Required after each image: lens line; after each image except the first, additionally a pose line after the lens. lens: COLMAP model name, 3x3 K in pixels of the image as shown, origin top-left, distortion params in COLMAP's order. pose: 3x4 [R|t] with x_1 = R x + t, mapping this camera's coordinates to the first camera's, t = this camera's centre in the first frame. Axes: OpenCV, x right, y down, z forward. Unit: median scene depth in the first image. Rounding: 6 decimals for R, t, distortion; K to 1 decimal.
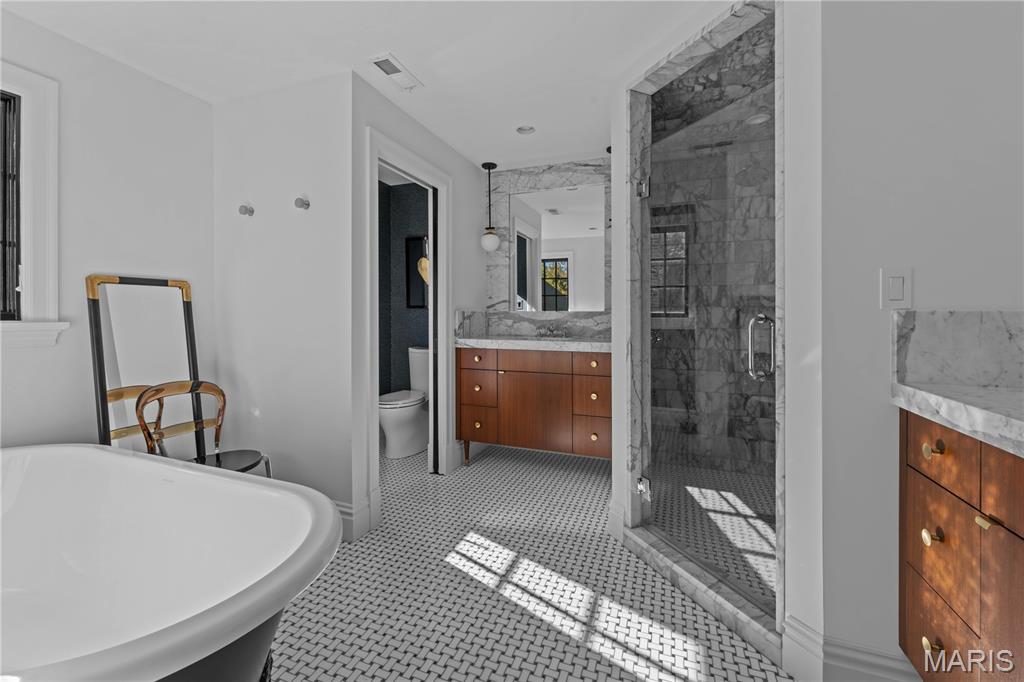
lens RADIAL K [[427.4, 0, 509.5], [0, 427.4, 317.5], [0, 0, 1]] dist [-0.003589, -0.000134]
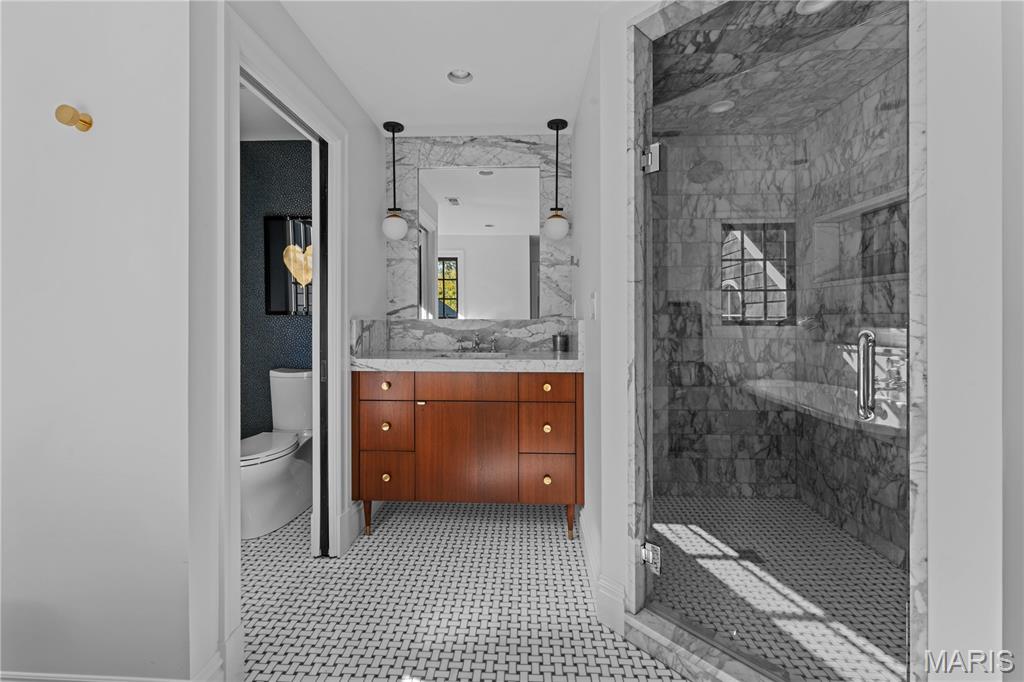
lens RADIAL K [[427.4, 0, 509.5], [0, 427.4, 317.5], [0, 0, 1]] dist [-0.003589, -0.000134]
pose [[0.945889, -0.002220, 0.324483, -0.113593], [0.004682, 0.999966, -0.006806, -0.013726], [-0.324456, 0.007957, 0.945867, 0.253676]]
